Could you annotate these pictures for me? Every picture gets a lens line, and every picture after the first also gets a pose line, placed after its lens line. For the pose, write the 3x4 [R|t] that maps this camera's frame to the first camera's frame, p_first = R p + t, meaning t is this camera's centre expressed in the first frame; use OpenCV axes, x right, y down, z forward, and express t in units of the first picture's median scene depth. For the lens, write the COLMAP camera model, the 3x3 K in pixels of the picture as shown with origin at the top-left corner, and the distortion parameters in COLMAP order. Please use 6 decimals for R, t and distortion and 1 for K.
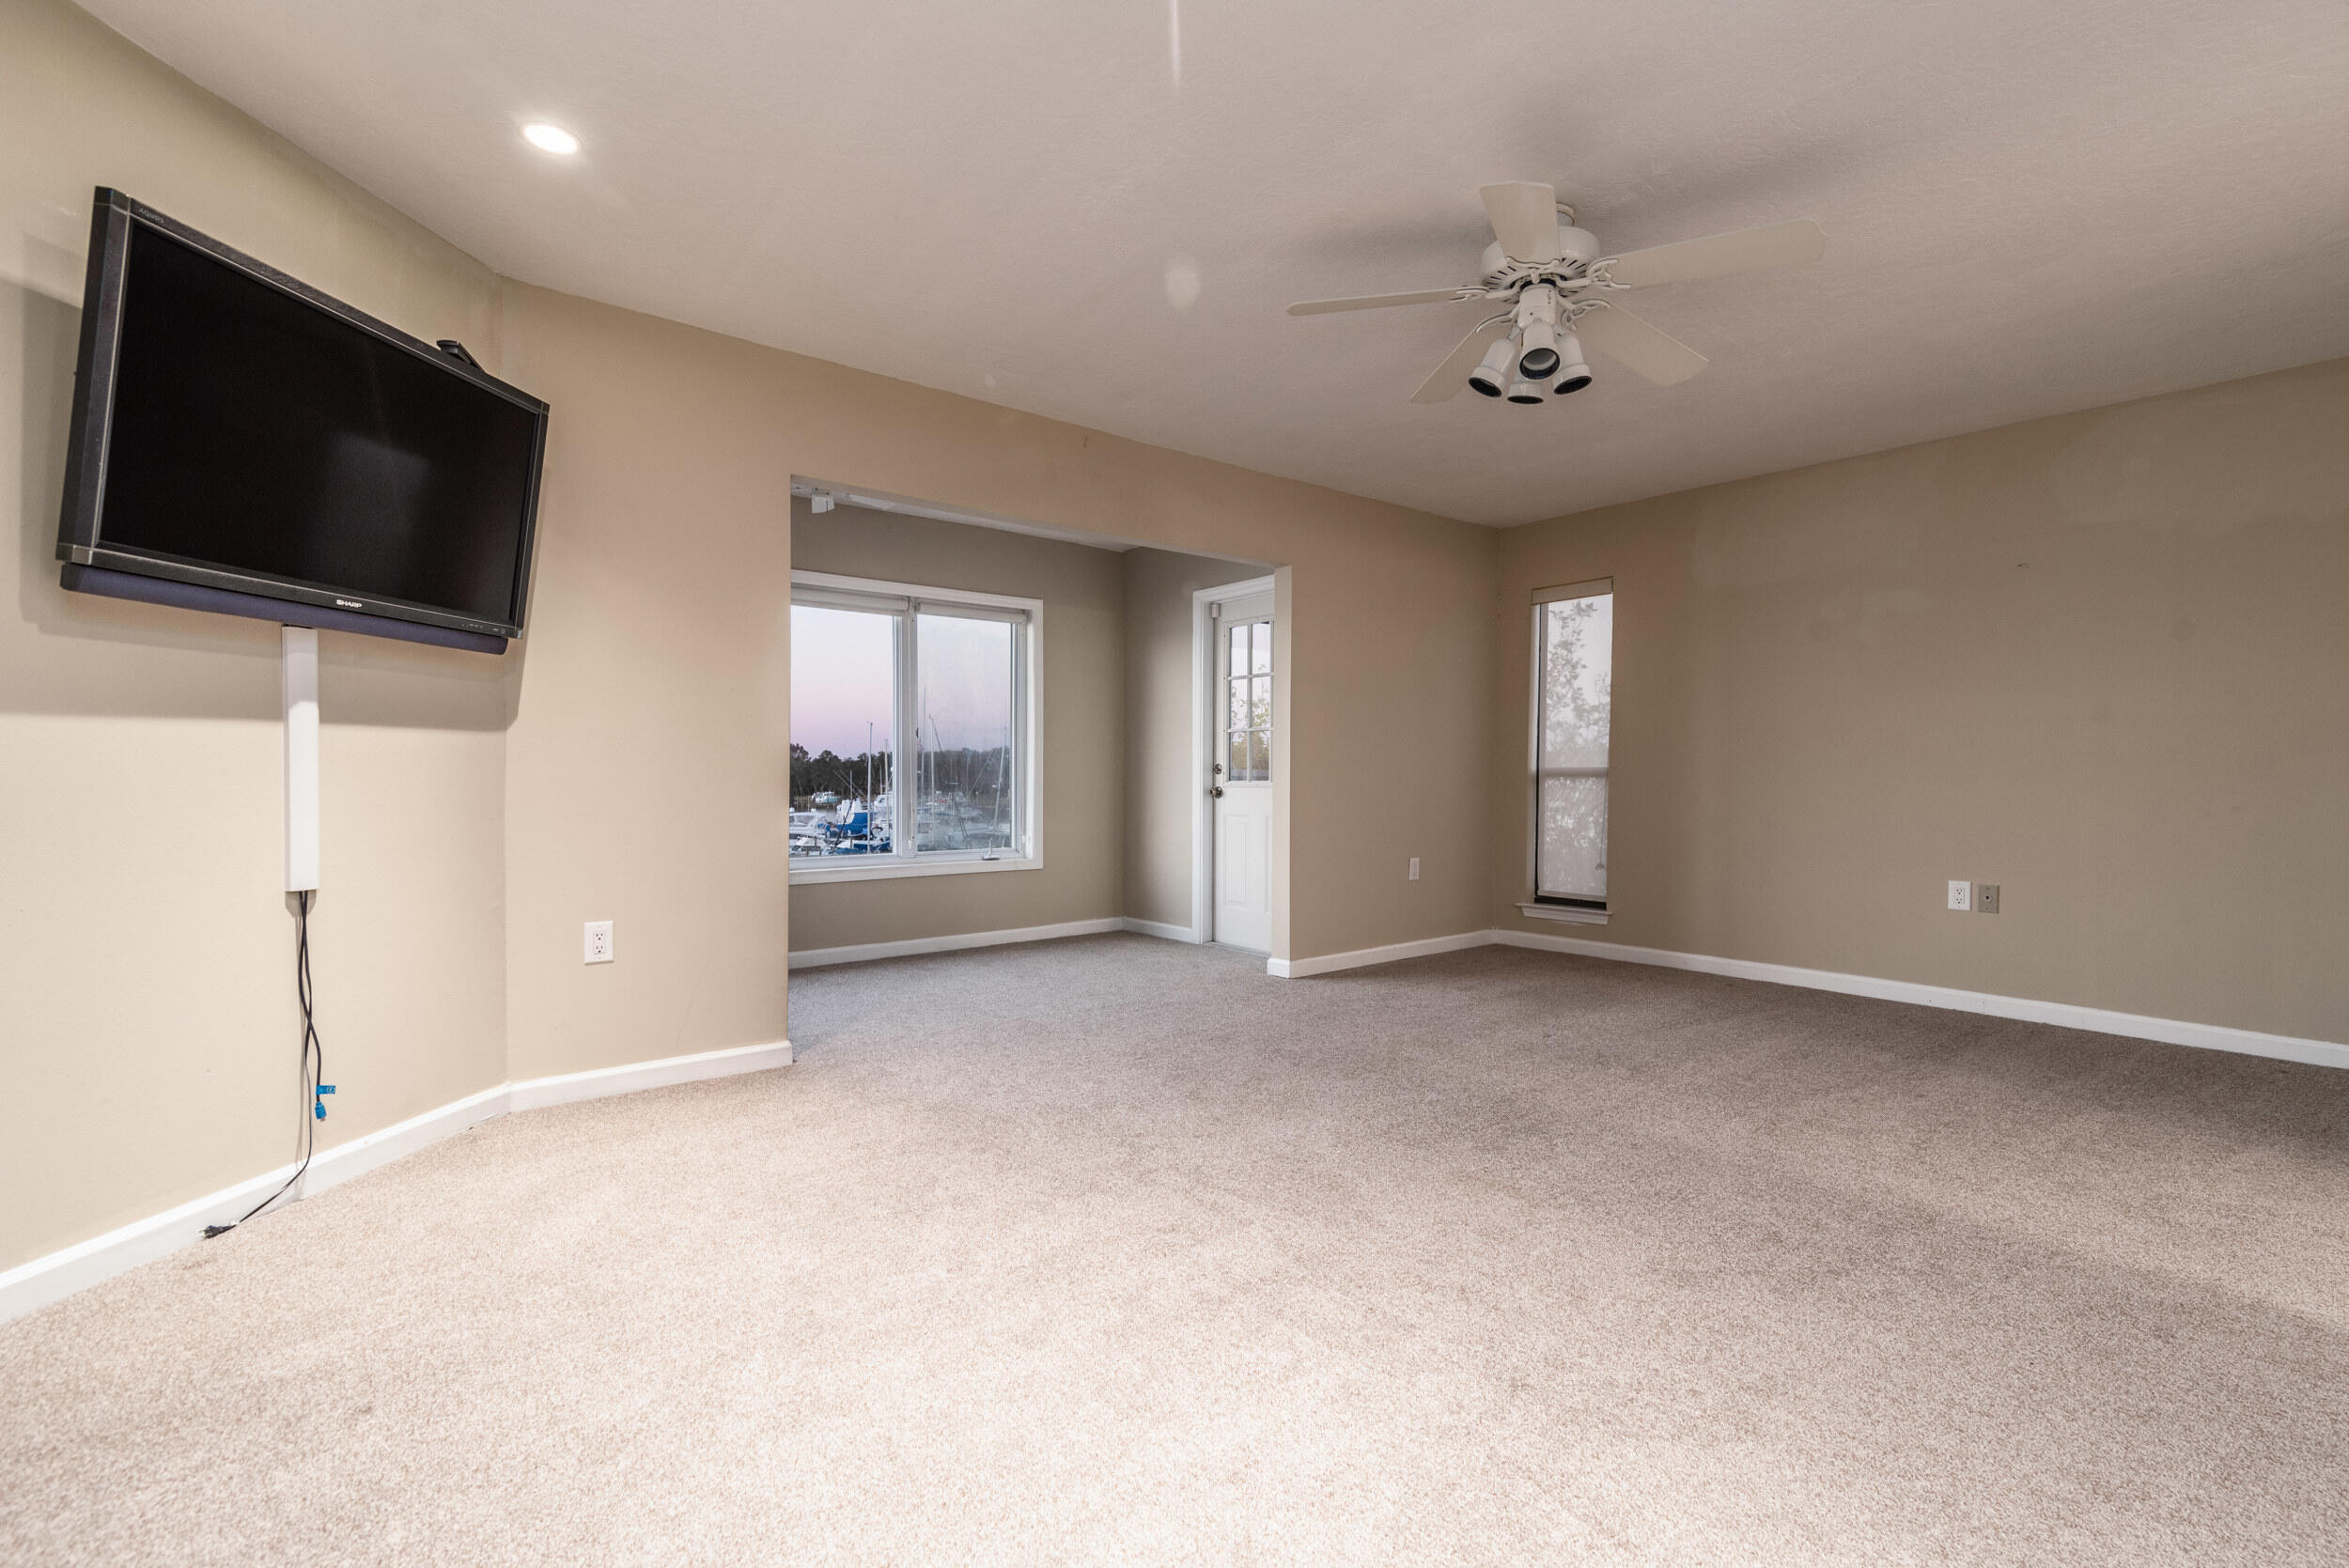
lens RADIAL K [[1058.9, 0, 1196.9], [0, 1058.9, 784.7], [0, 0, 1]] dist [0.014889, -0.000998]
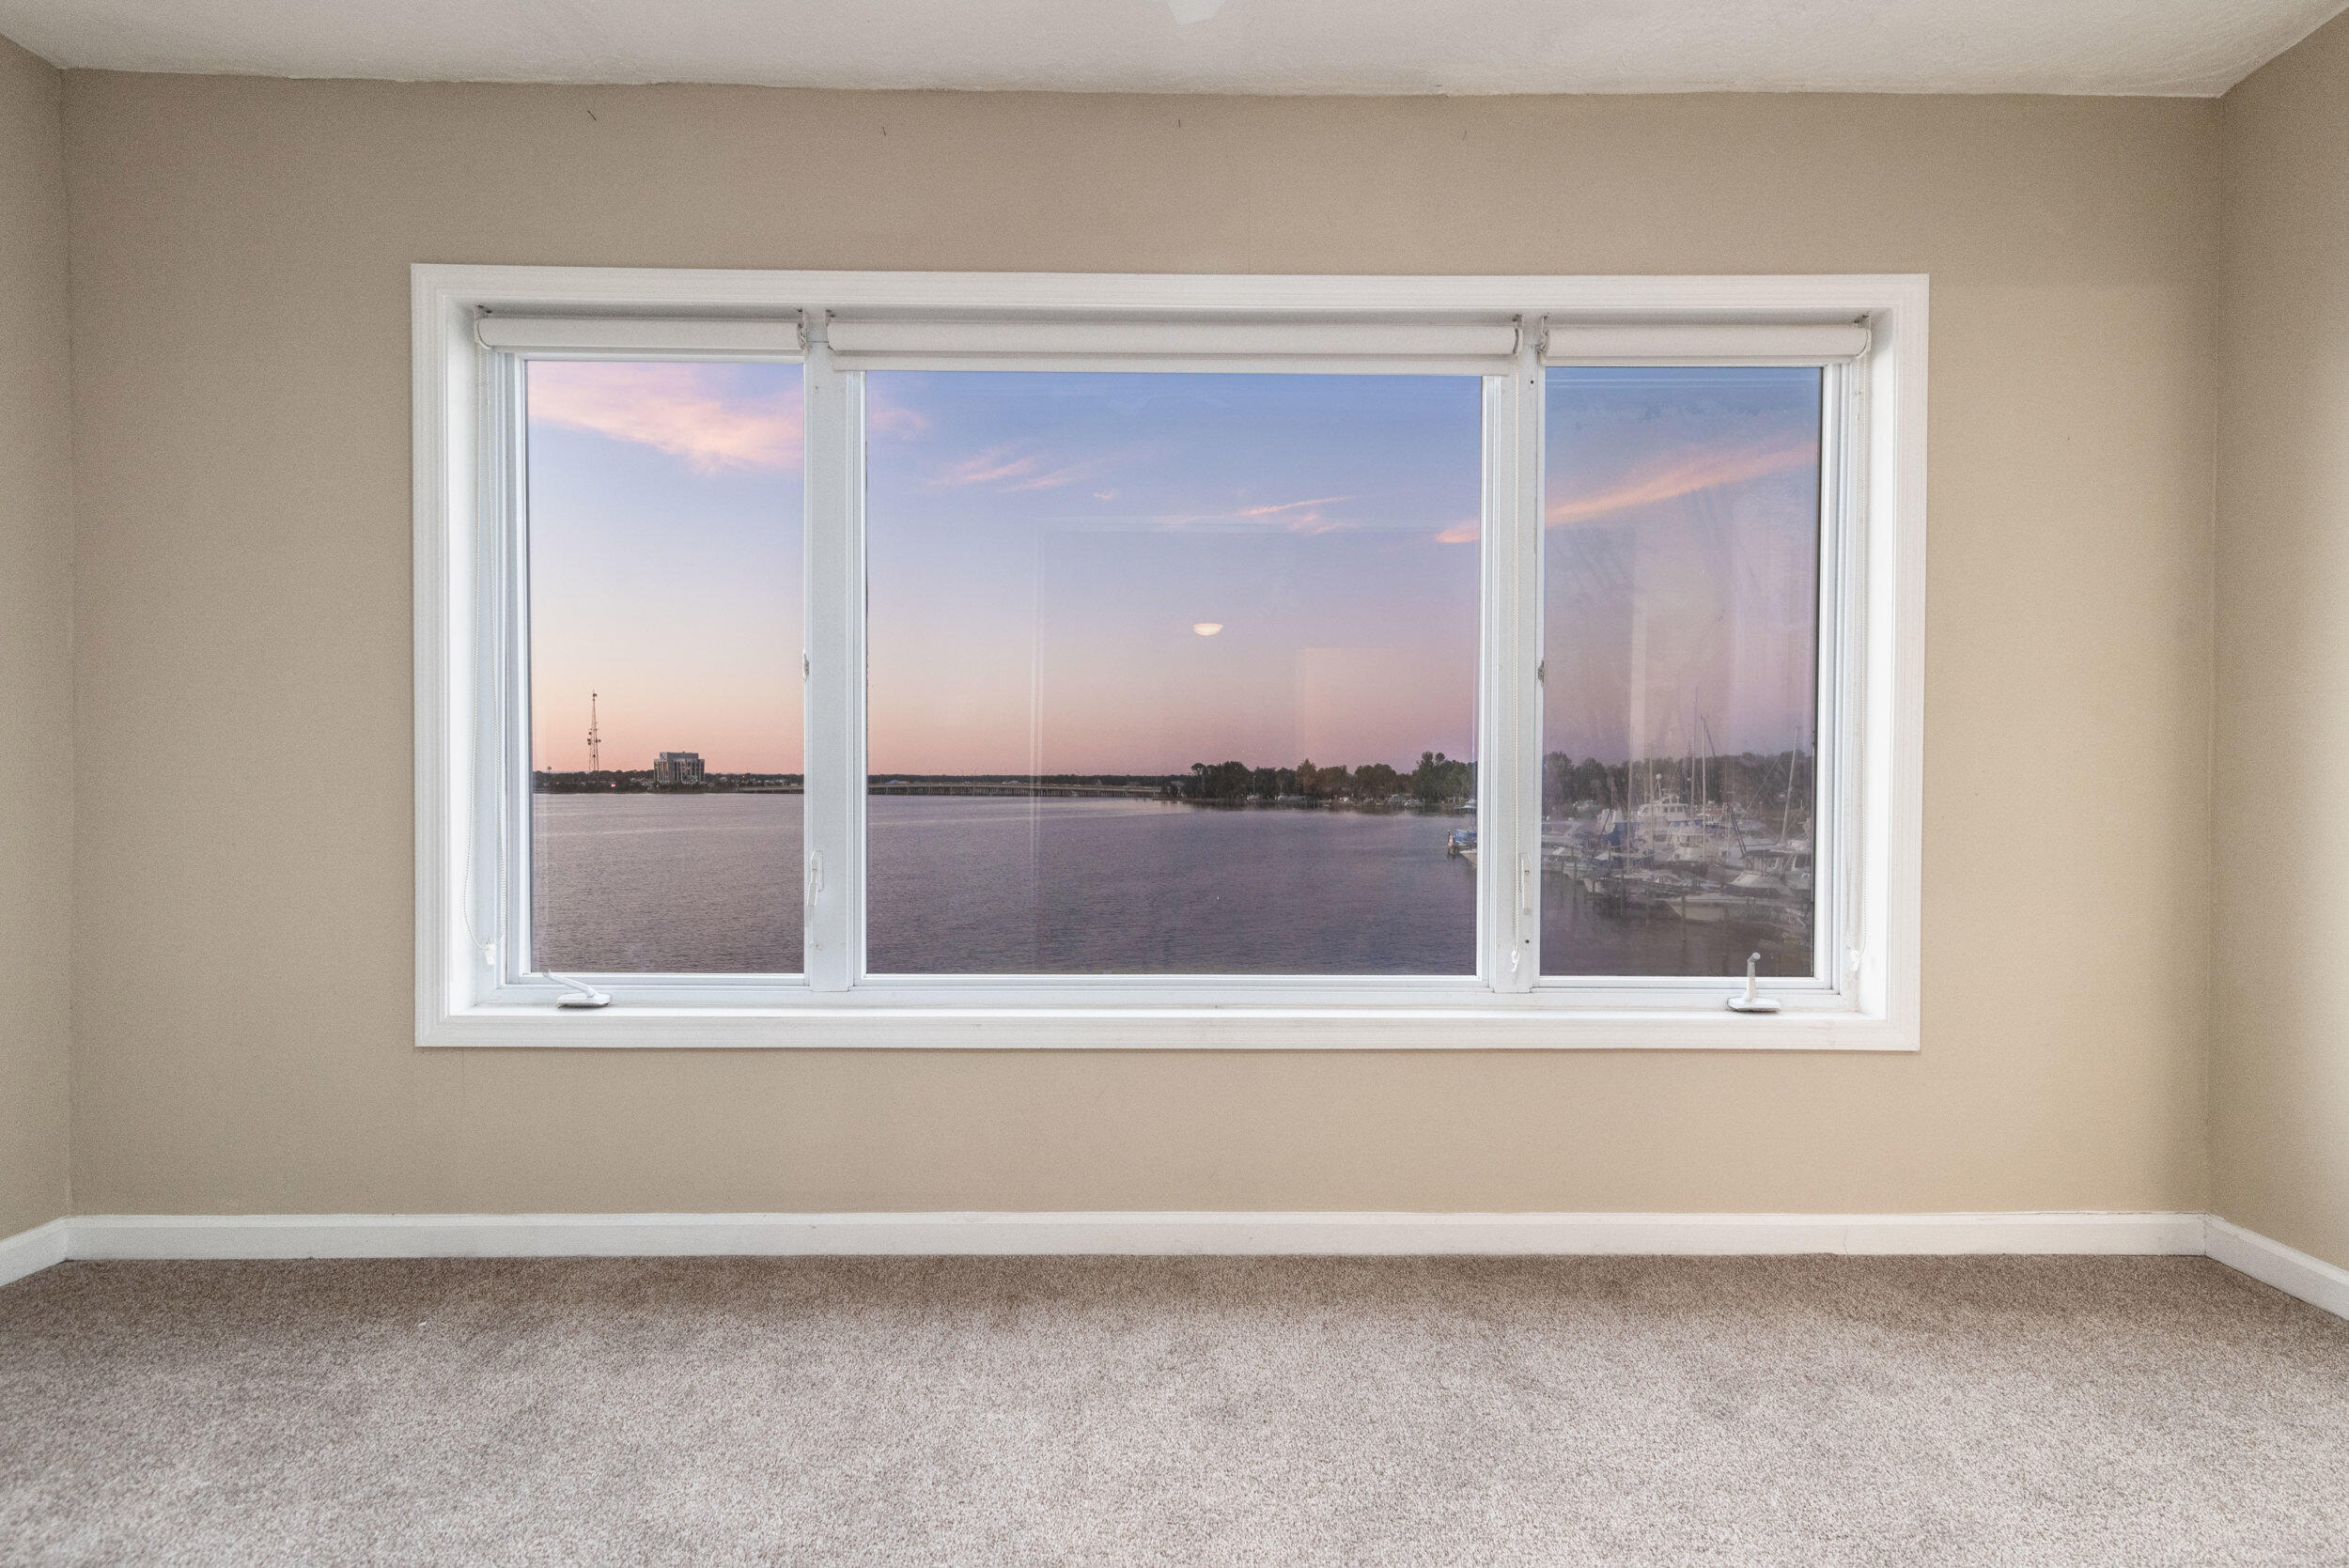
lens RADIAL K [[1058.9, 0, 1188.8], [0, 1058.9, 792.6], [0, 0, 1]] dist [0.014889, -0.000998]
pose [[0.766136, 0.005880, -0.642652, -0.107983], [-0.005770, 0.999981, 0.002271, -0.004929], [0.642653, 0.001969, 0.766155, 0.597728]]
